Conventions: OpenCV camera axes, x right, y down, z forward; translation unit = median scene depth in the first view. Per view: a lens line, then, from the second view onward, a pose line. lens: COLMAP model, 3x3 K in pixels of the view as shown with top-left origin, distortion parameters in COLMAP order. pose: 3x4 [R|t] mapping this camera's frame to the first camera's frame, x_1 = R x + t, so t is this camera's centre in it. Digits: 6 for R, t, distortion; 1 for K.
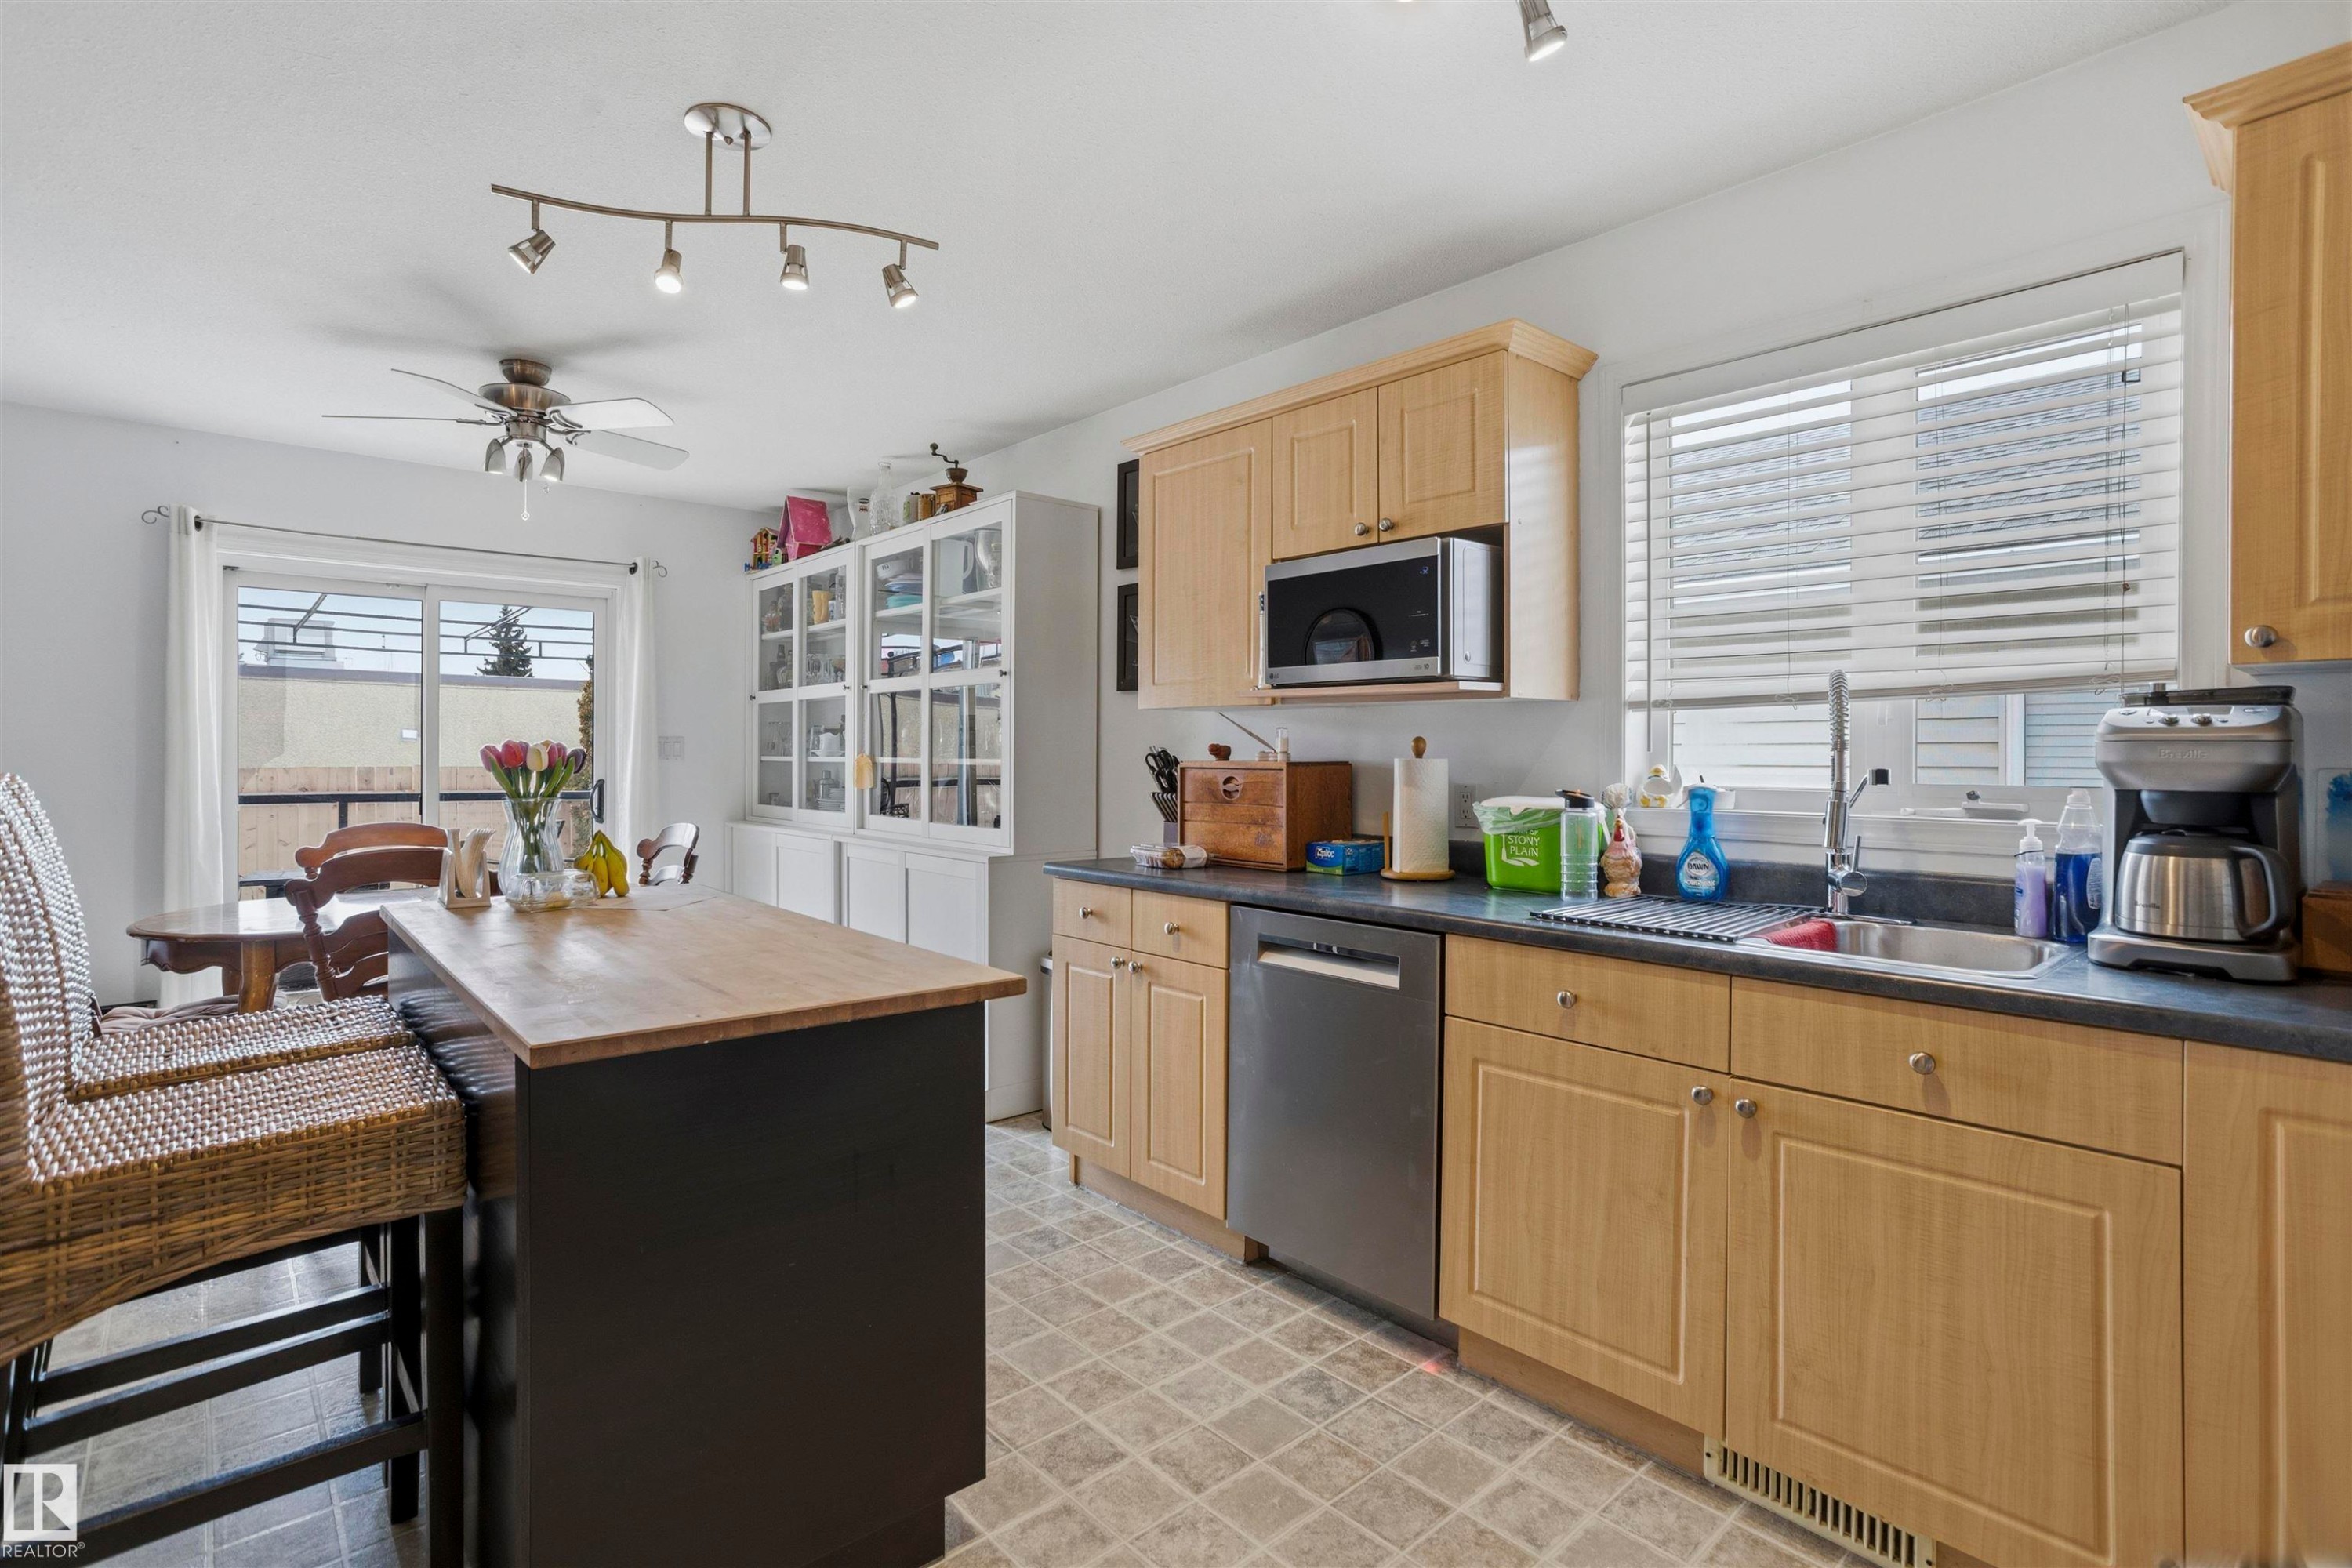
lens RADIAL K [[1138.5, 0, 1176.0], [0, 1138.5, 784.0], [0, 0, 1]] dist [-0.053955, 0.036201]
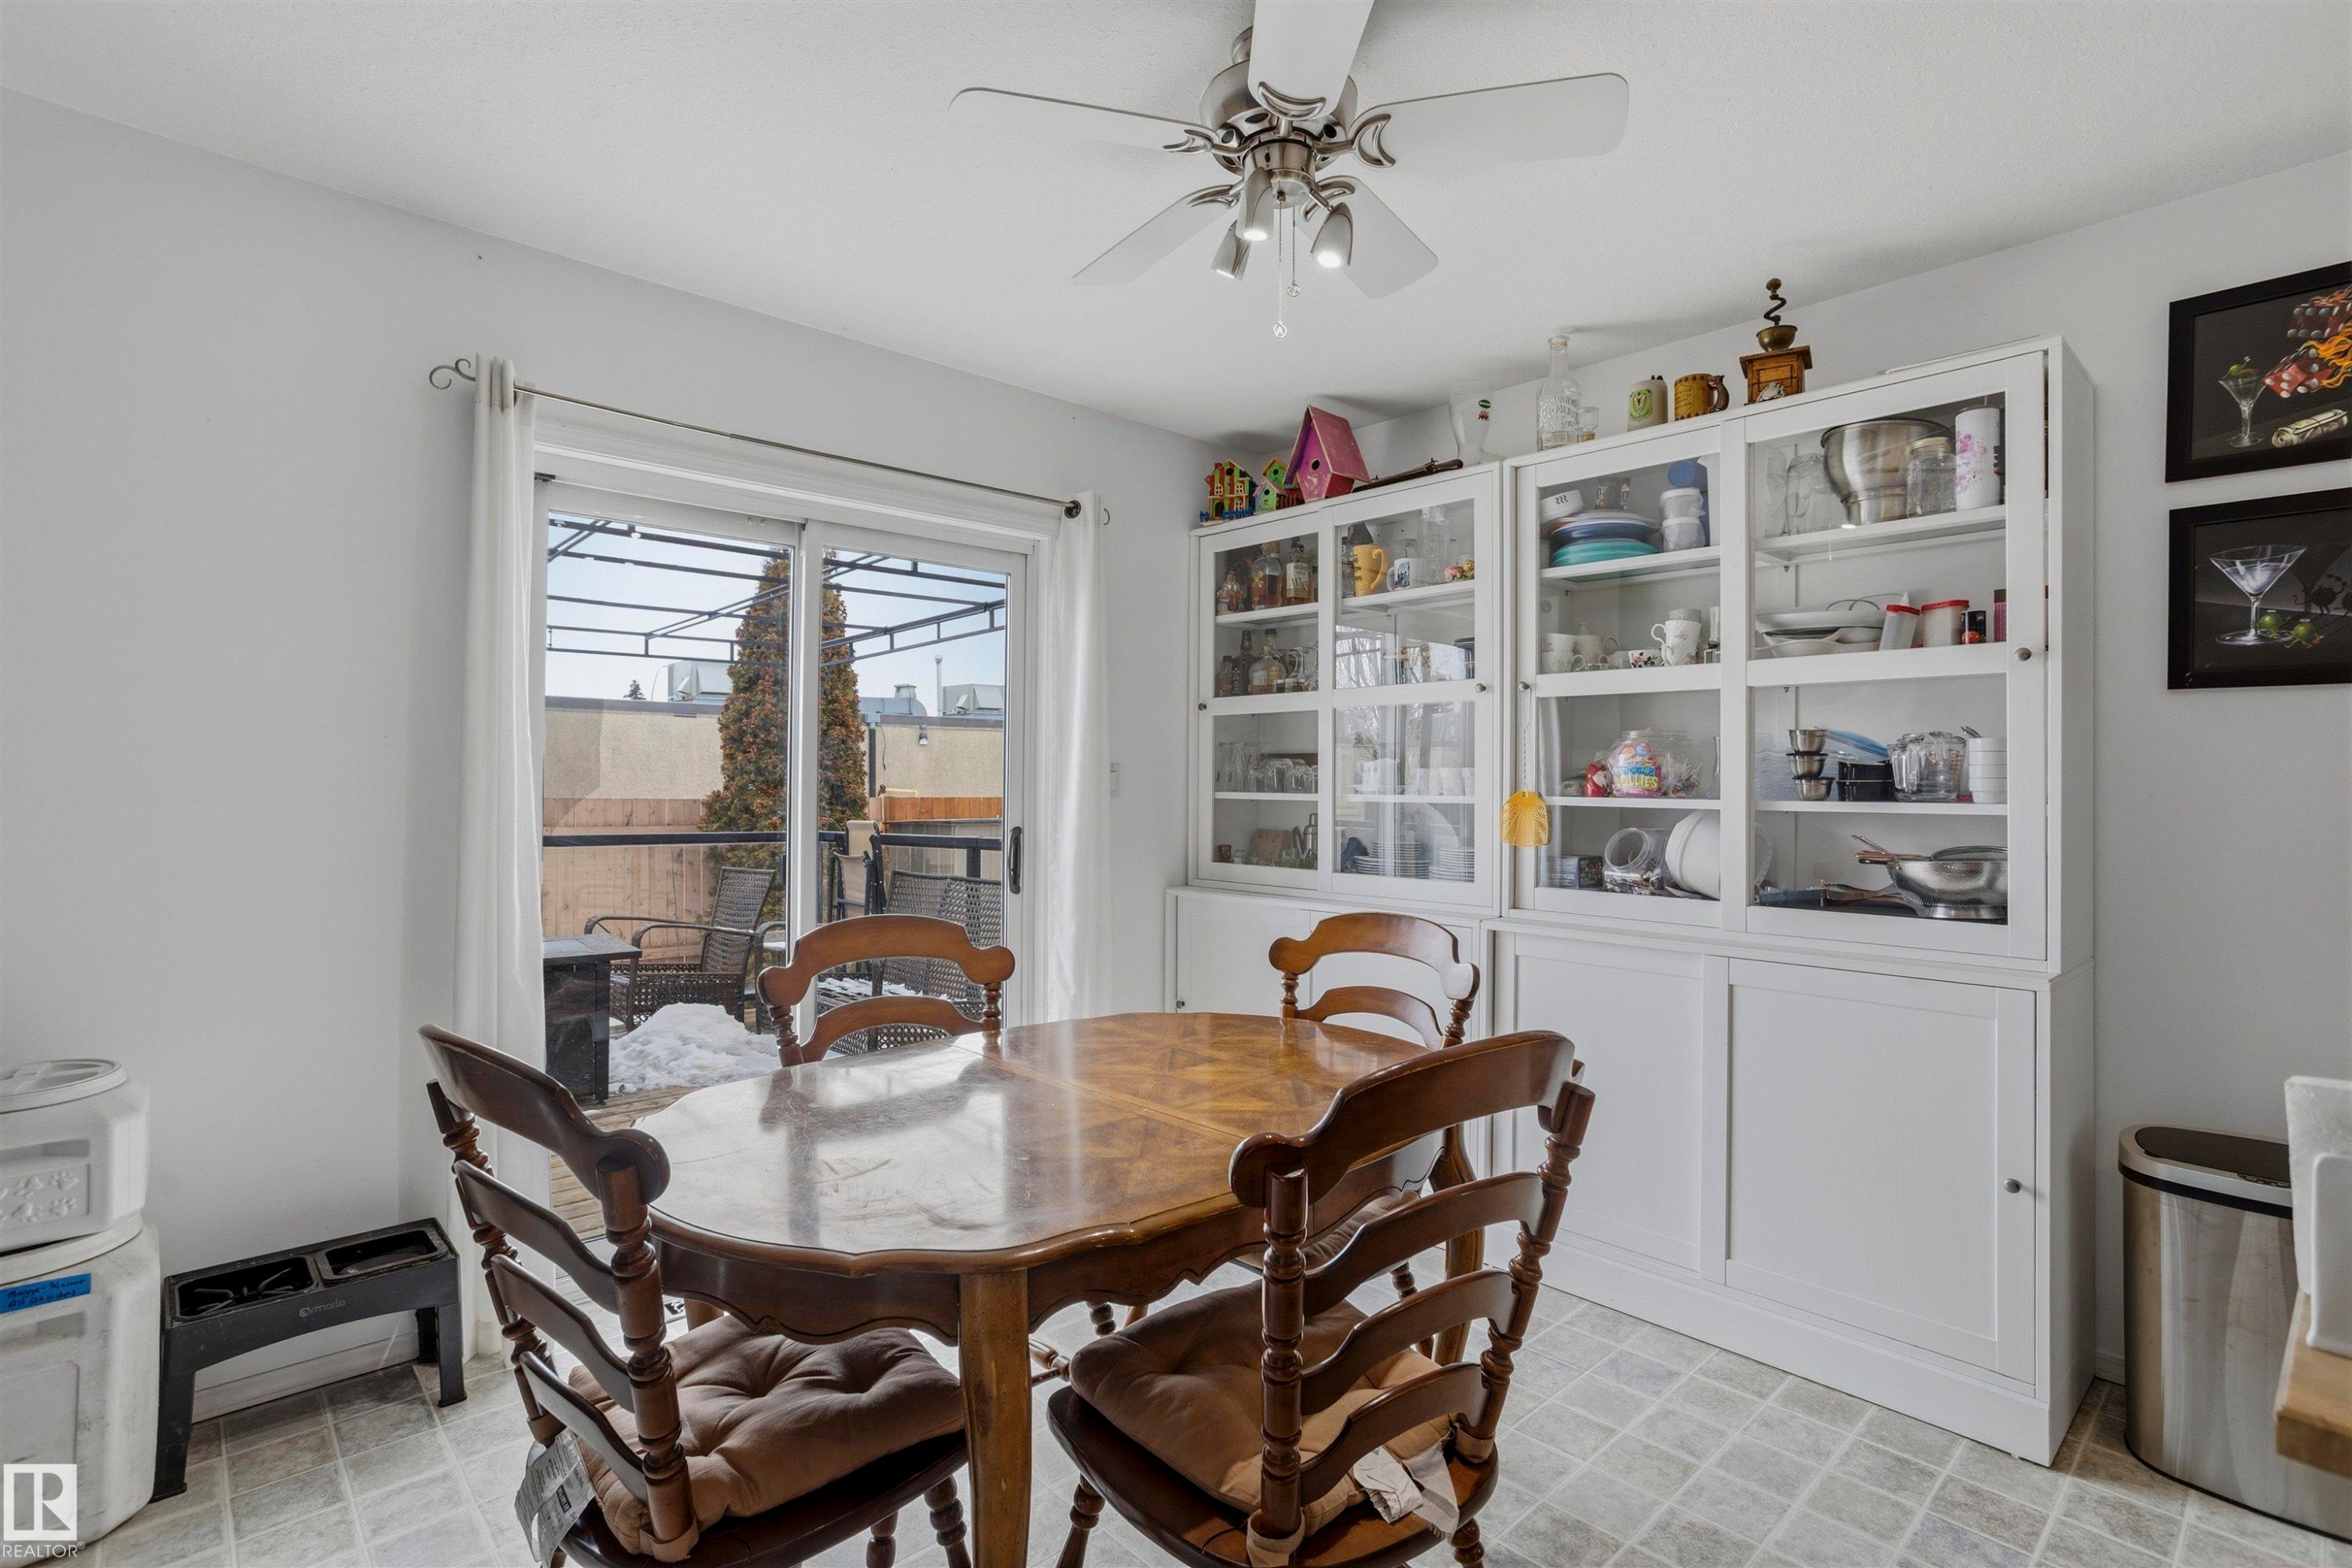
lens RADIAL K [[1138.5, 0, 1176.0], [0, 1138.5, 784.0], [0, 0, 1]] dist [-0.053955, 0.036201]
pose [[0.999721, 0.003029, 0.023413, -0.468424], [-0.002444, 0.999685, -0.024990, -0.013784], [-0.023481, 0.024926, 0.999413, 0.356504]]
